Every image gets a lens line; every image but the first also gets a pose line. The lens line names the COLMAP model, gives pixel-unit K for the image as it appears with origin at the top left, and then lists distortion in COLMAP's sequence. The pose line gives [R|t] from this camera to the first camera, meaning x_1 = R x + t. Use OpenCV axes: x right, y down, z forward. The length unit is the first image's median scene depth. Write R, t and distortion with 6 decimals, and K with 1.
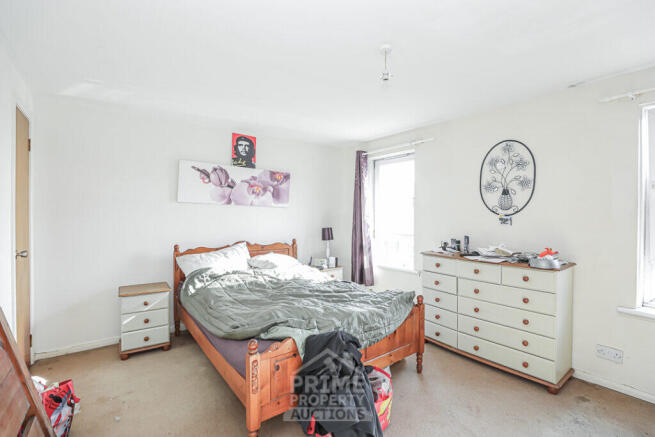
lens RADIAL K [[305.0, 0, 327.5], [0, 305.0, 218.5], [0, 0, 1]] dist [-0.000412, -0.000055]
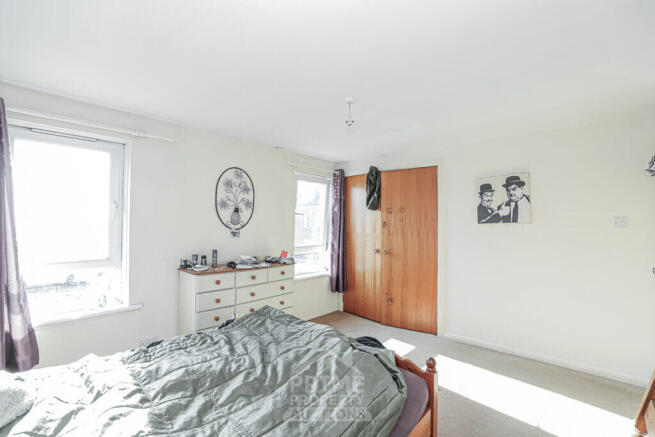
lens RADIAL K [[299.6, 0, 327.5], [0, 299.6, 218.5], [0, 0, 1]] dist [0.000686, 0.000109]
pose [[-0.185352, 0.019547, 0.982478, -0.642712], [0.013638, 0.999757, -0.017318, -0.027292], [-0.982578, 0.010189, -0.185574, 0.849001]]
